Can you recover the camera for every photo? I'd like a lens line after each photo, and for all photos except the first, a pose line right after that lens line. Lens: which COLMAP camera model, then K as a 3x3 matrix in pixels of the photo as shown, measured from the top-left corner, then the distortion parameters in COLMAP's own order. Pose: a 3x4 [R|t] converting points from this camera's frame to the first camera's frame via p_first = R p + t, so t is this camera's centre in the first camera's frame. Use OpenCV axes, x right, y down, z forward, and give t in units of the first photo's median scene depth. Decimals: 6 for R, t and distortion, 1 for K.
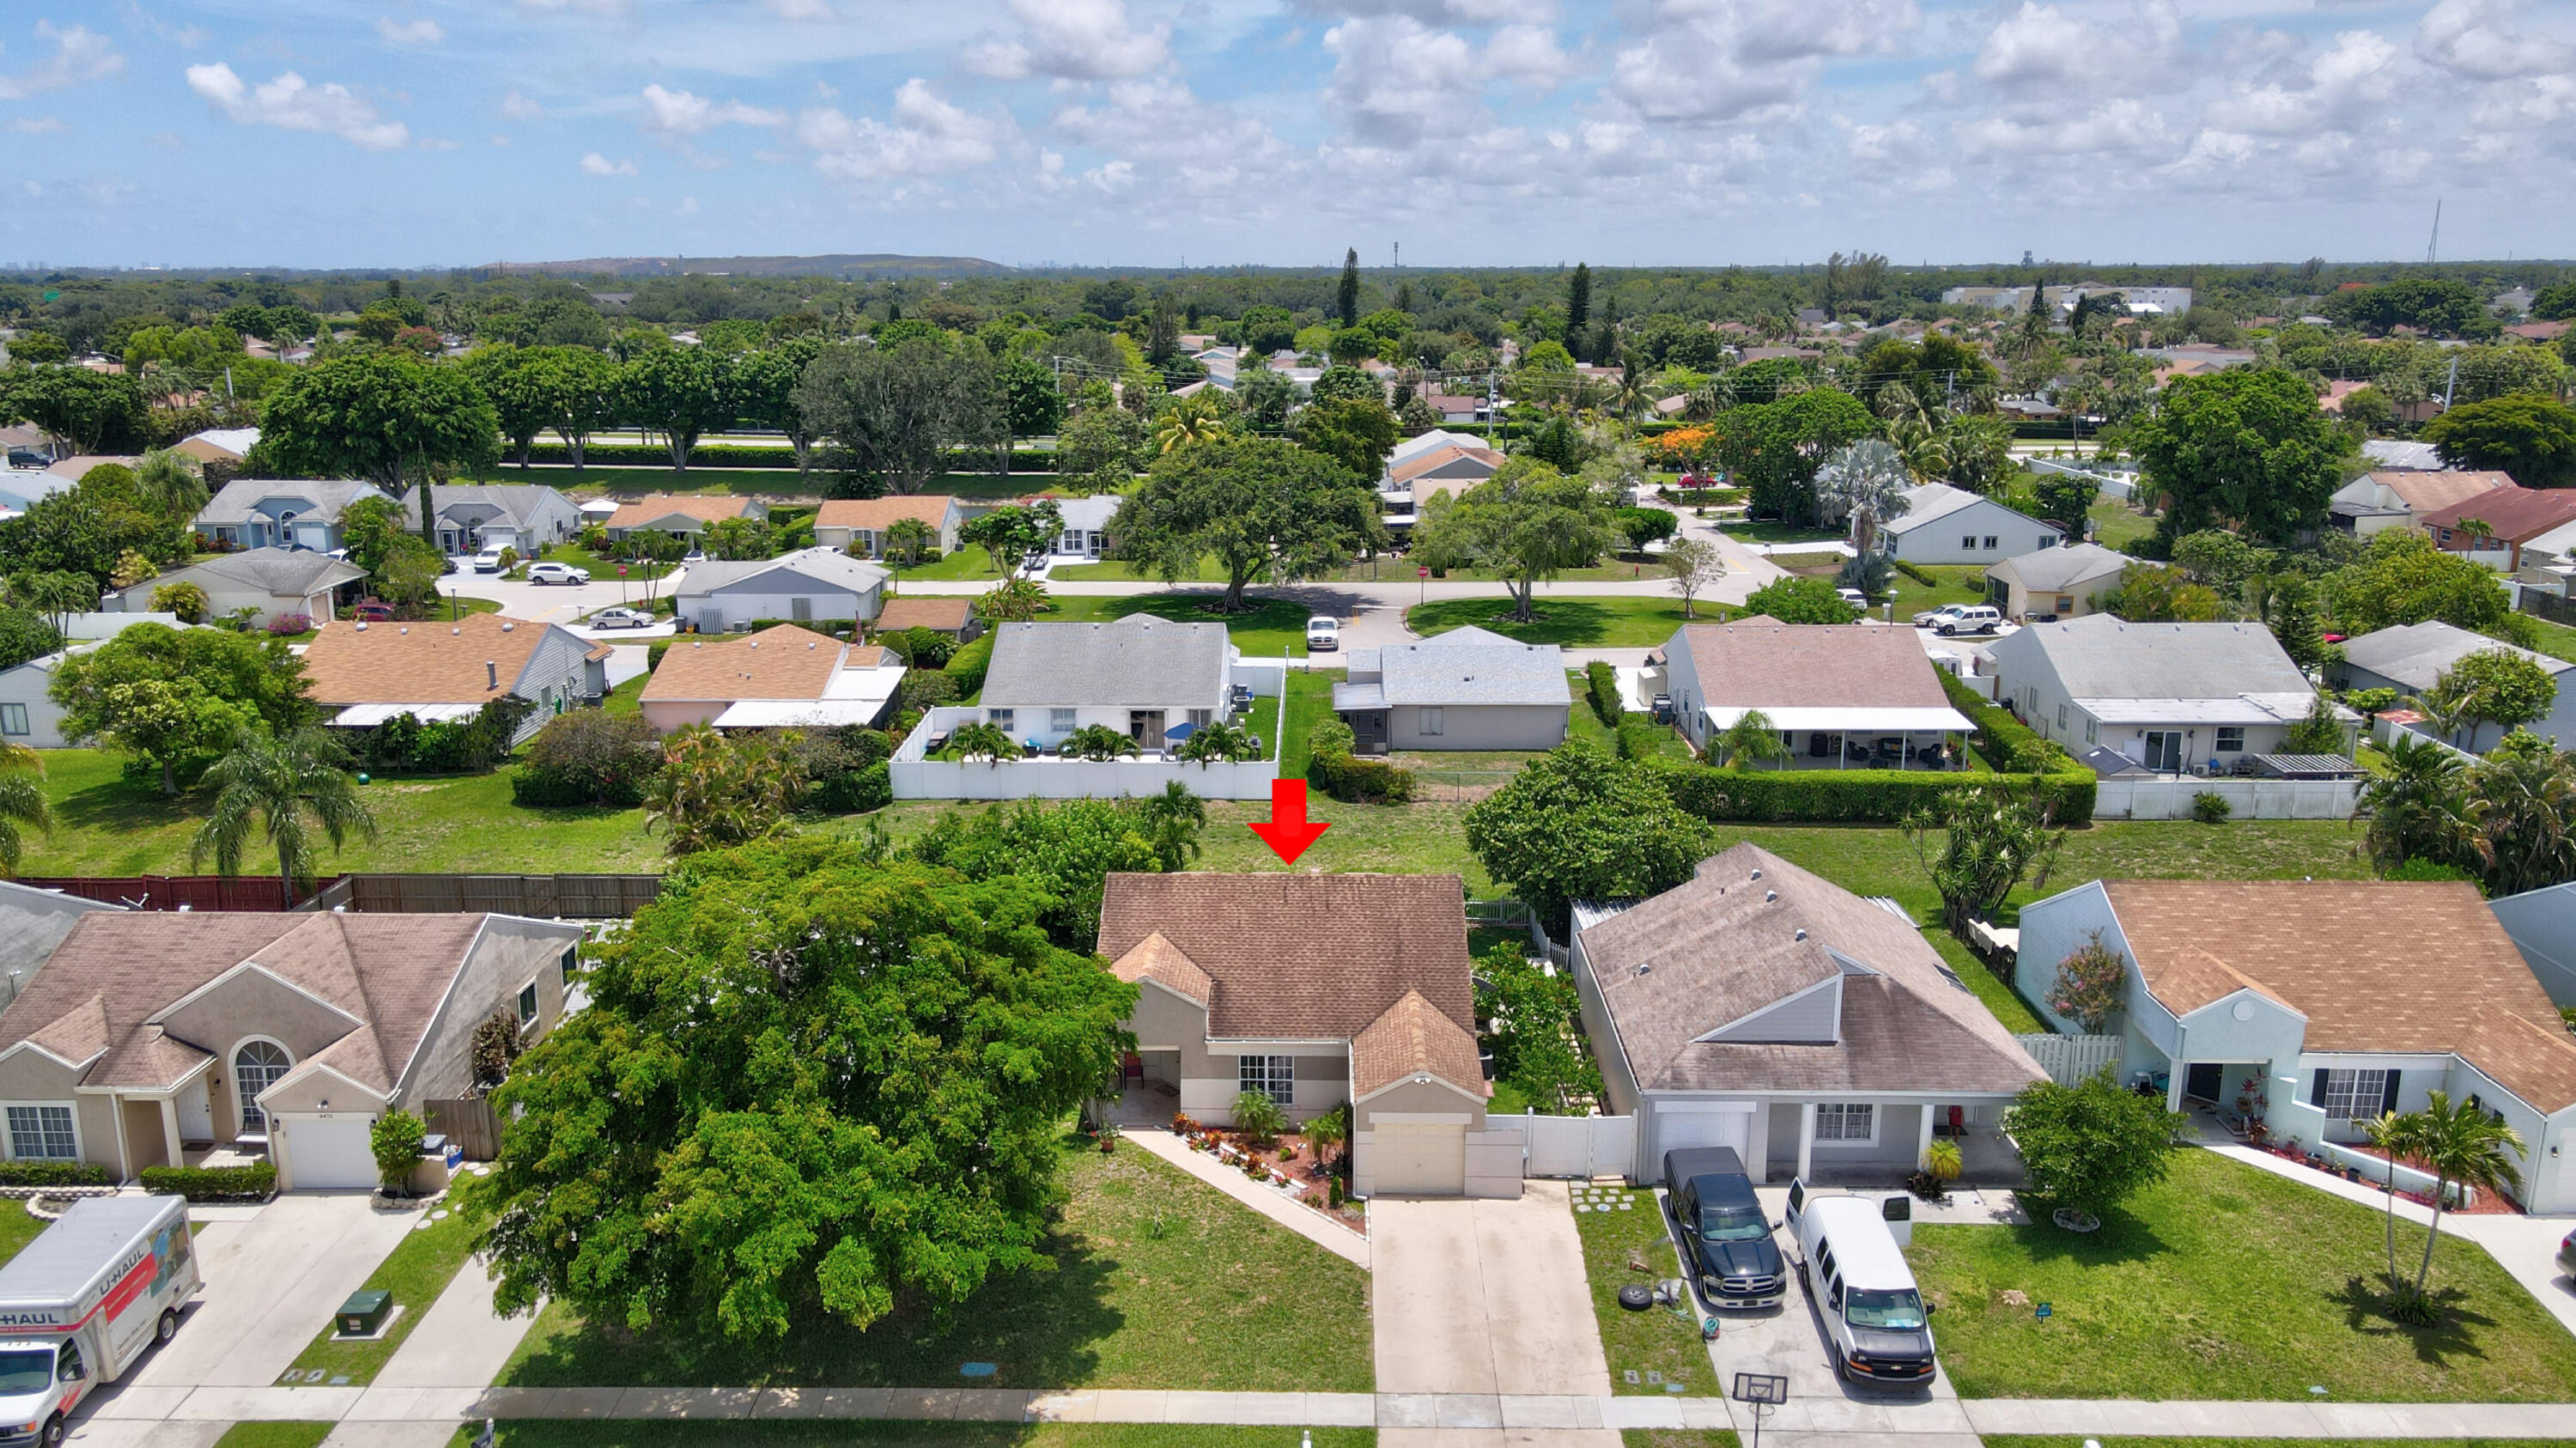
lens RADIAL K [[1904.0, 0, 1282.1], [0, 1904.0, 735.3], [0, 0, 1]] dist [0.010074, 0.012712]
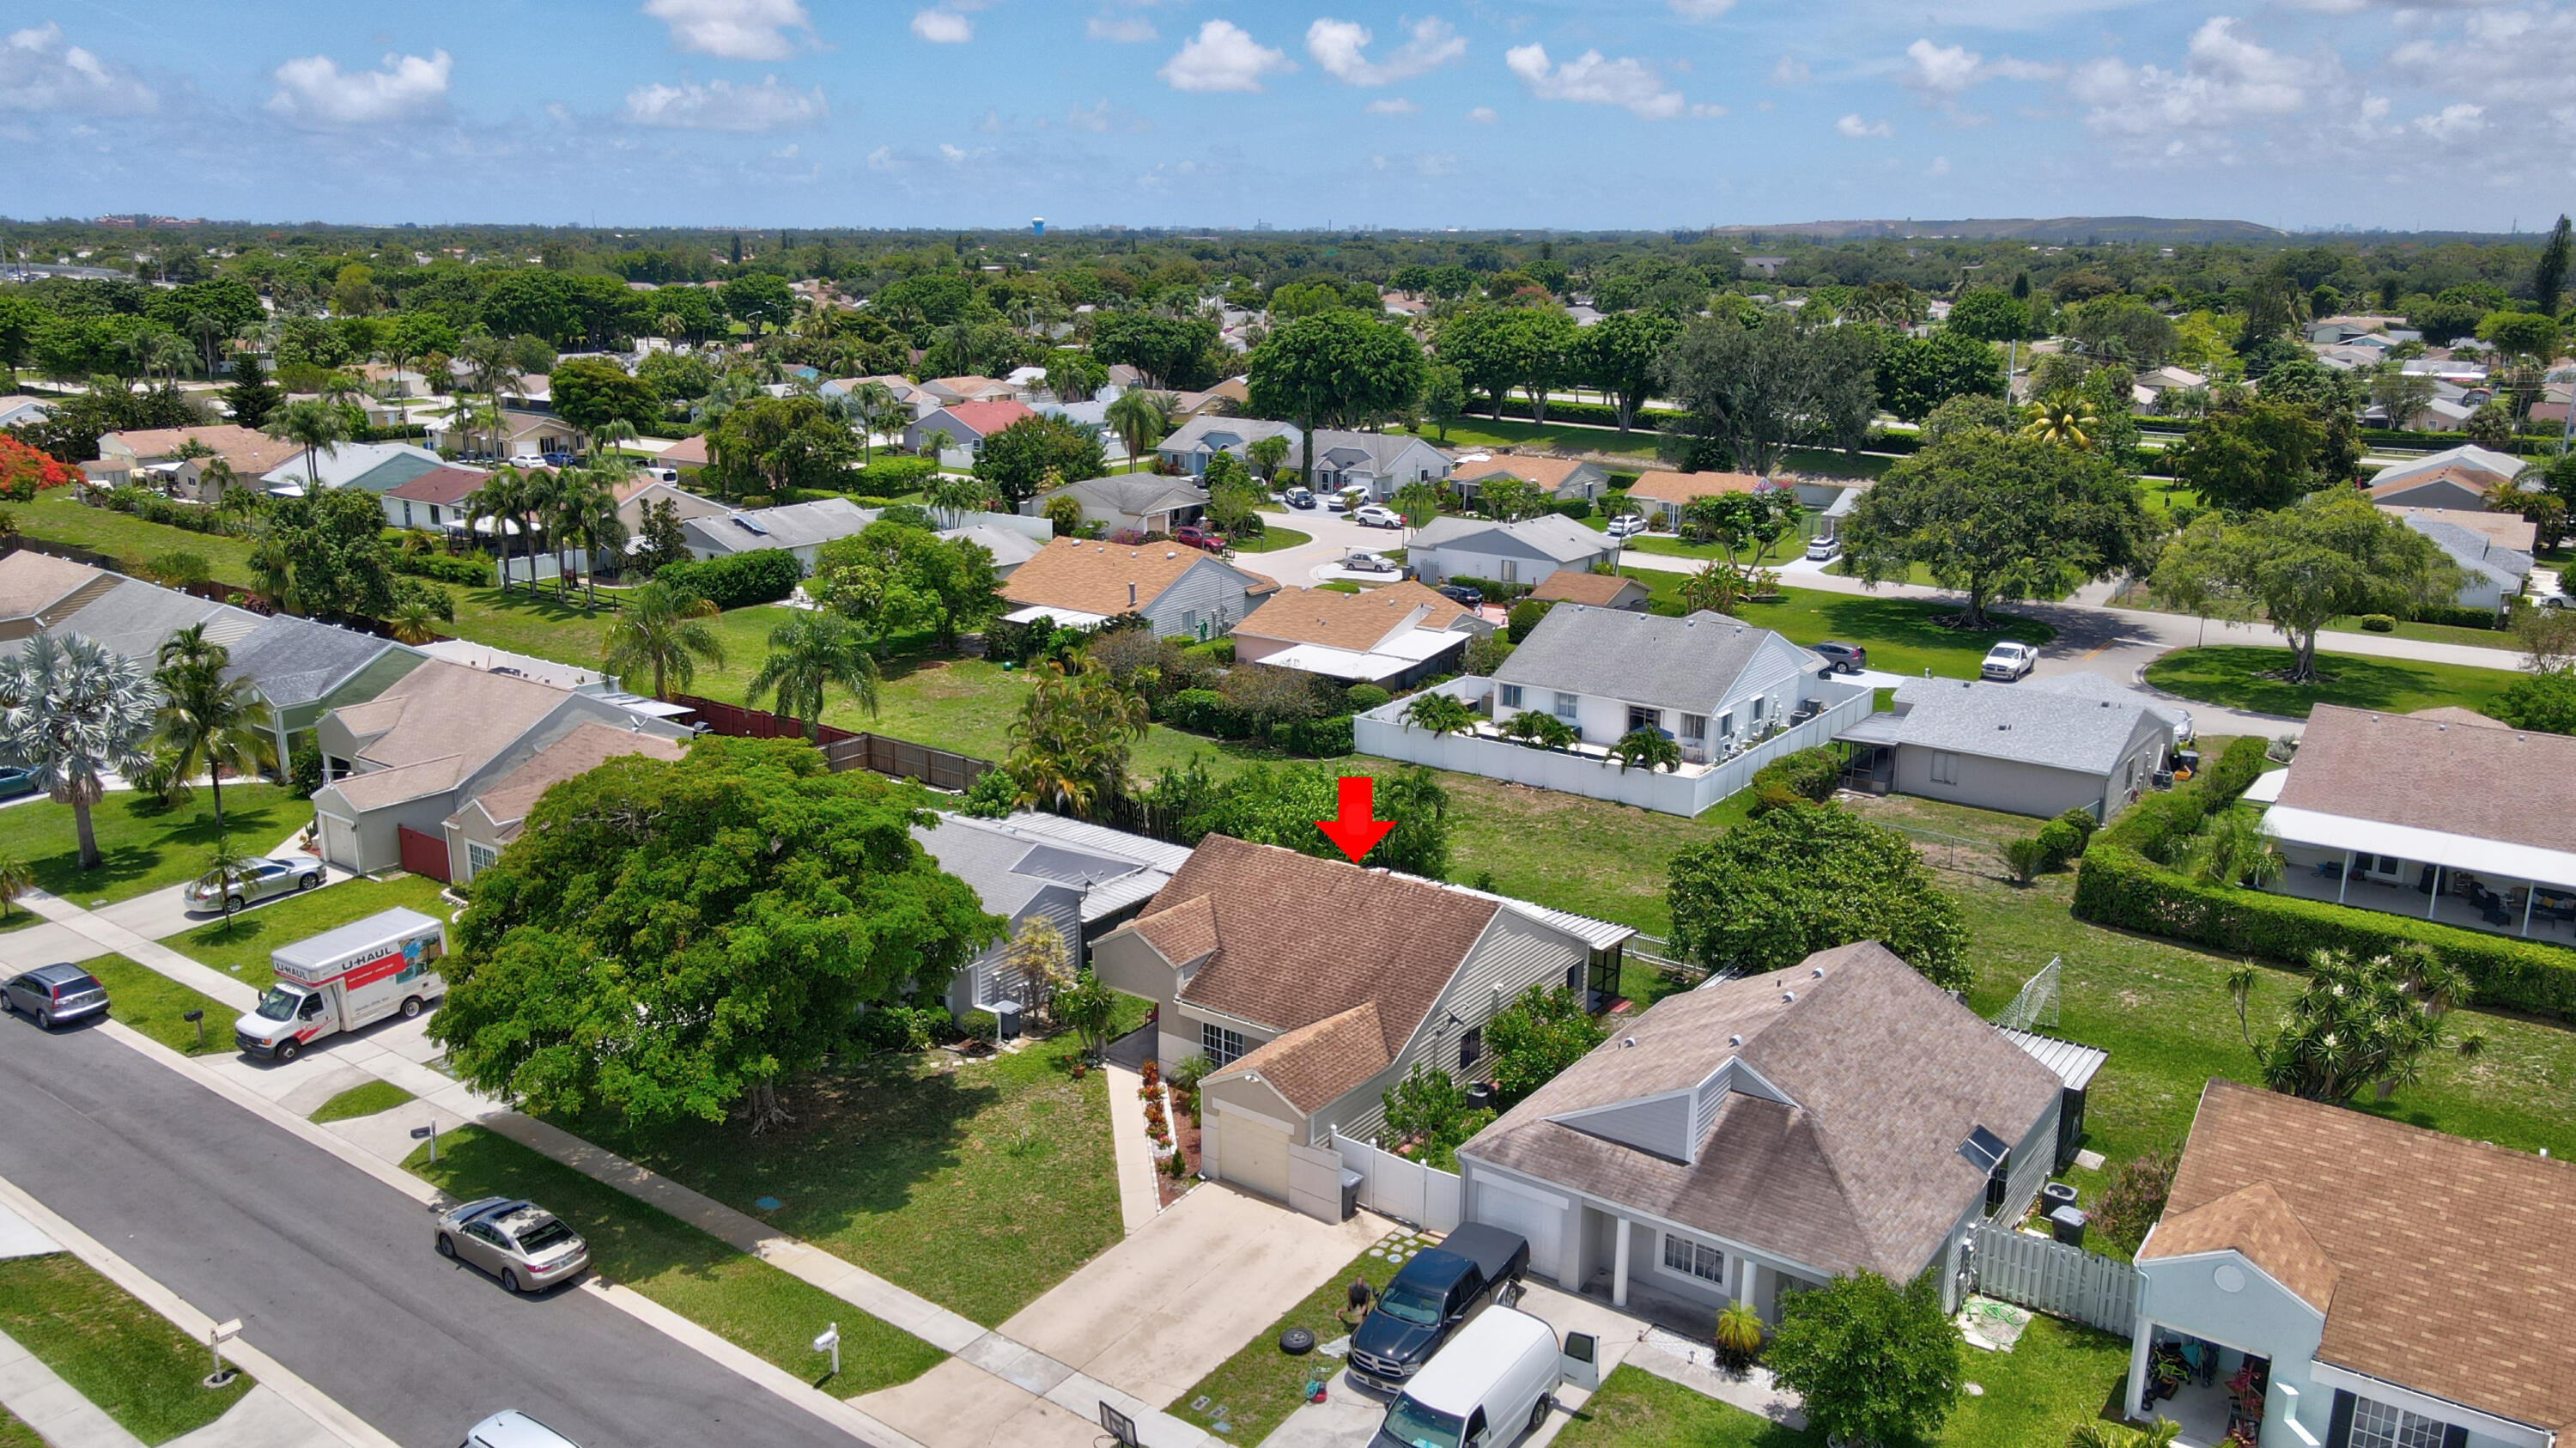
lens RADIAL K [[1904.0, 0, 1277.4], [0, 1904.0, 748.3], [0, 0, 1]] dist [0.010074, 0.012712]
pose [[0.816236, 0.160143, -0.555079, 0.593550], [-0.145937, 0.986807, 0.070100, -0.061668], [0.558982, 0.023788, 0.828839, 0.162417]]
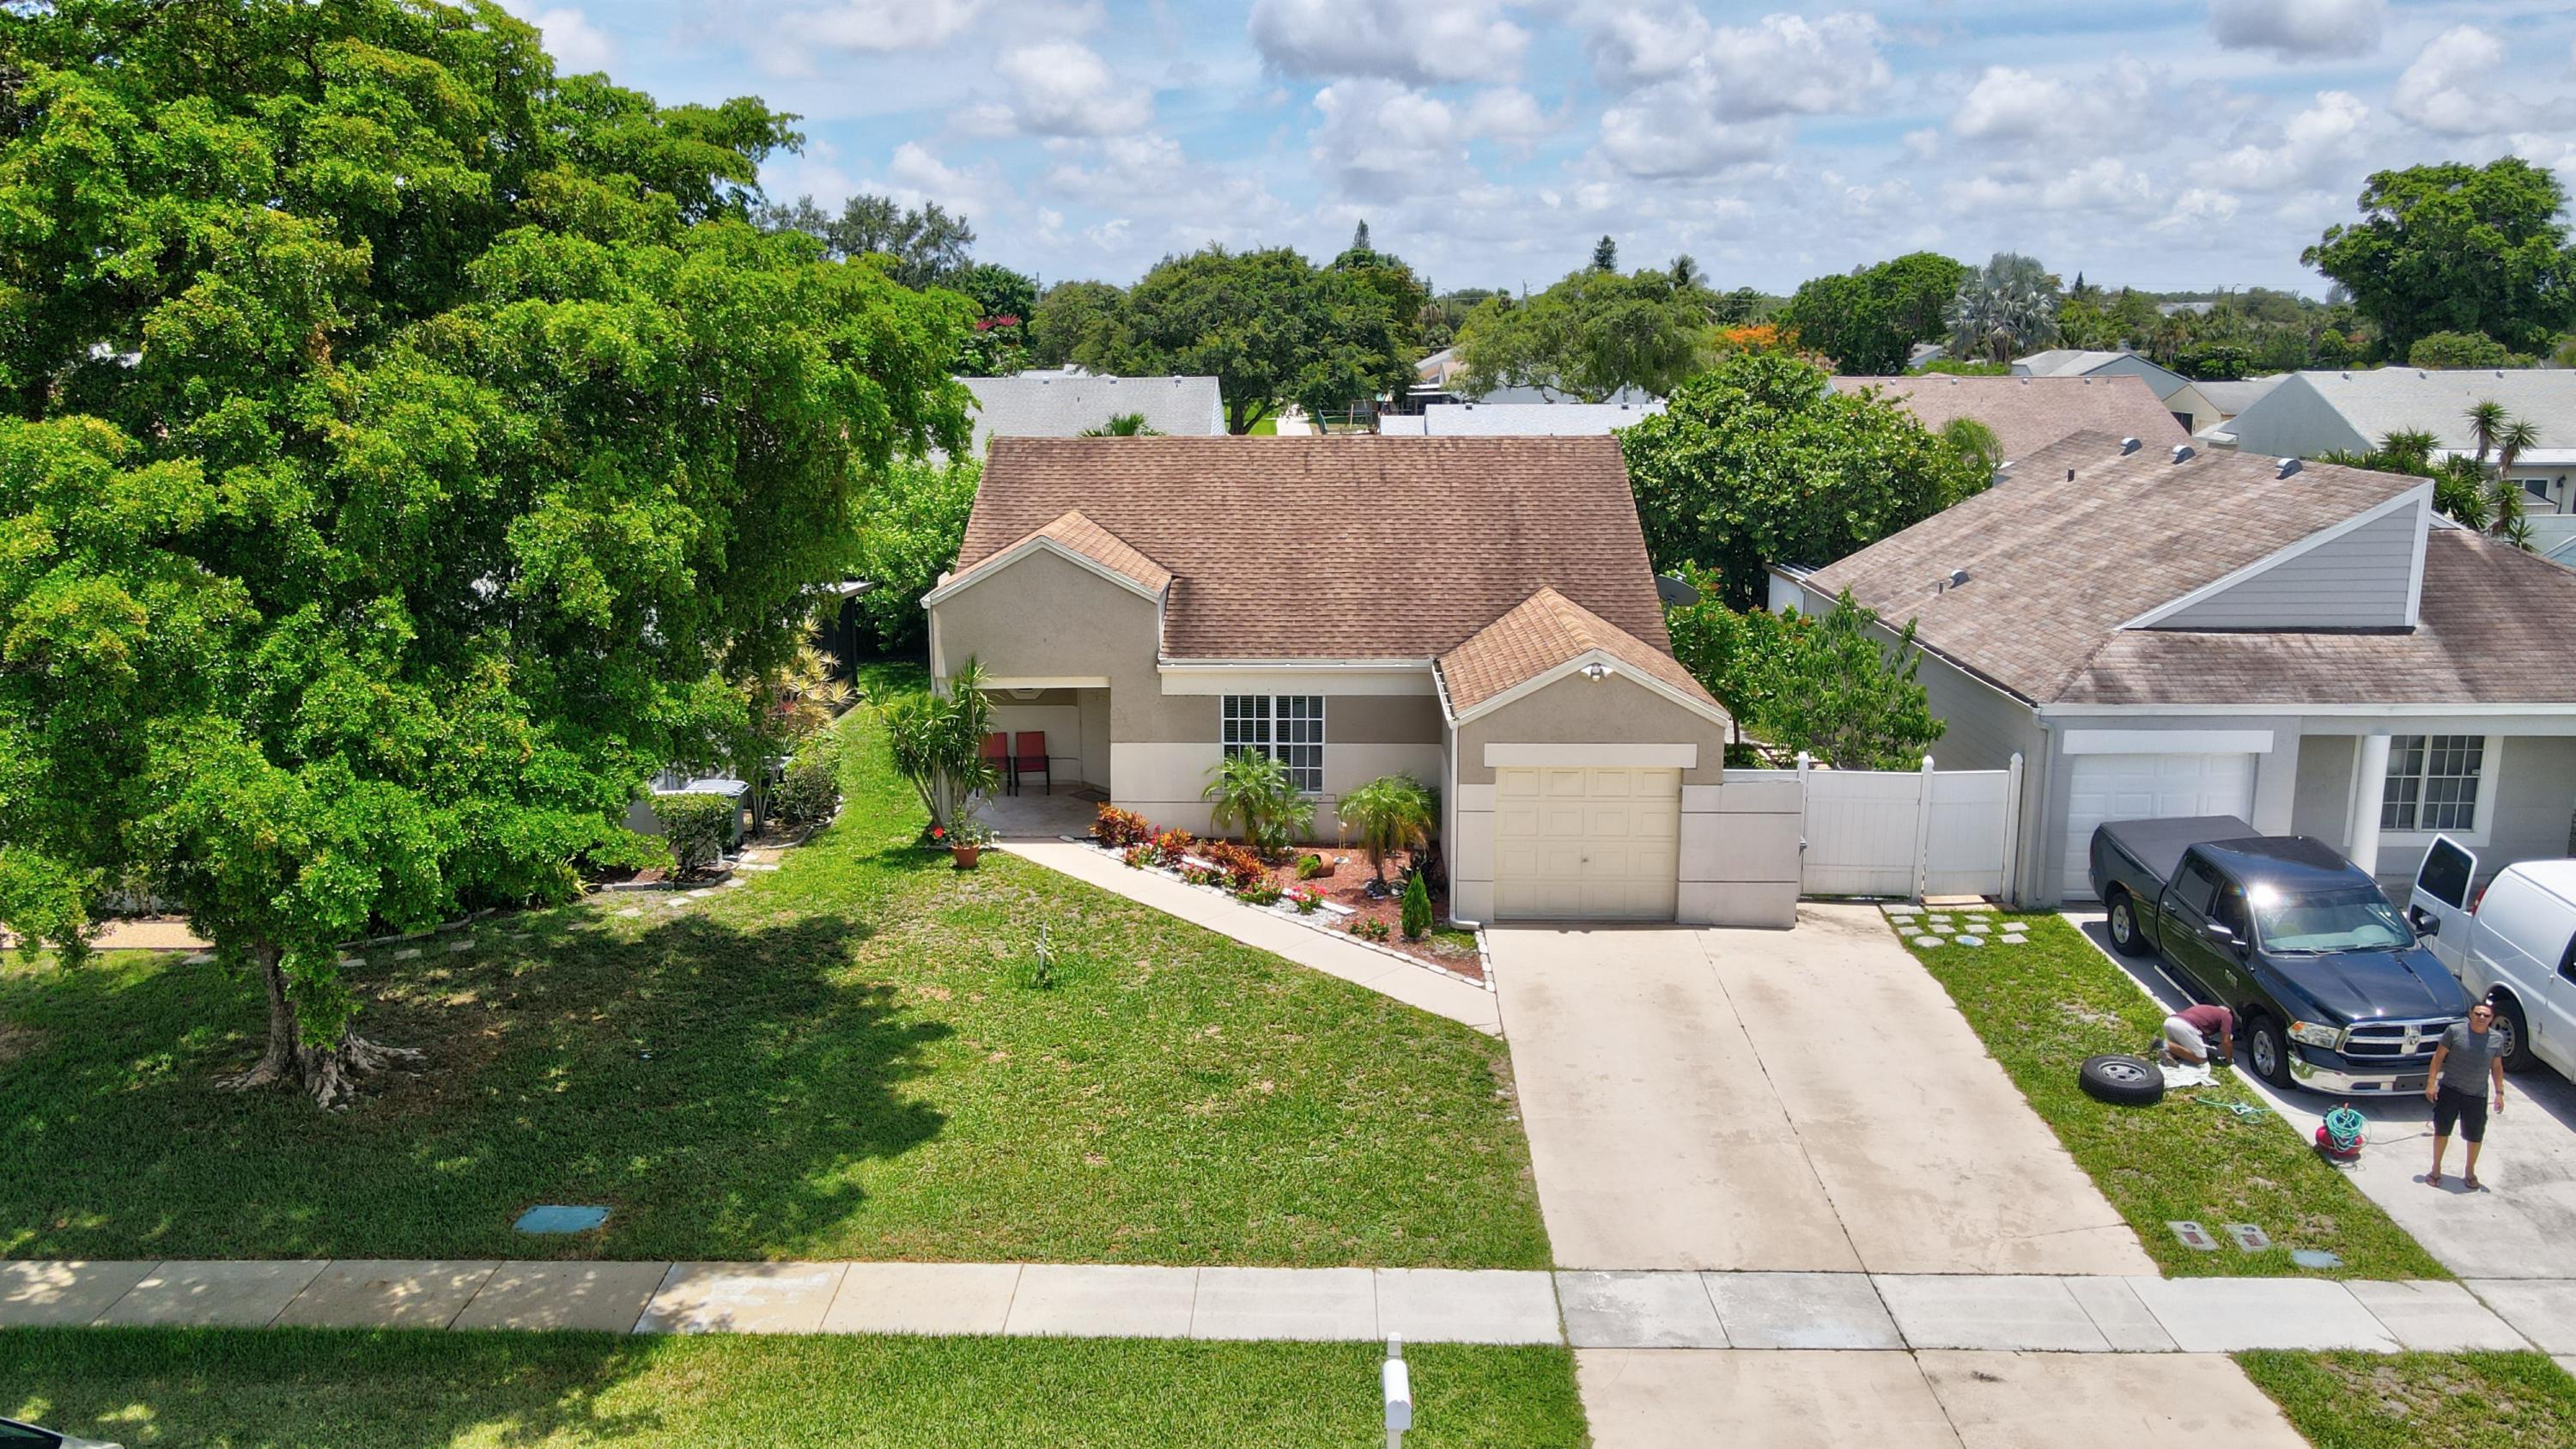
lens RADIAL K [[1904.1, 0, 1277.3], [0, 1904.1, 717.9], [0, 0, 1]] dist [0.010074, 0.012712]
pose [[0.999979, -0.002153, -0.006110, -0.004018], [0.001924, 0.999308, -0.037154, 0.202987], [0.006186, 0.037142, 0.999291, 0.498164]]
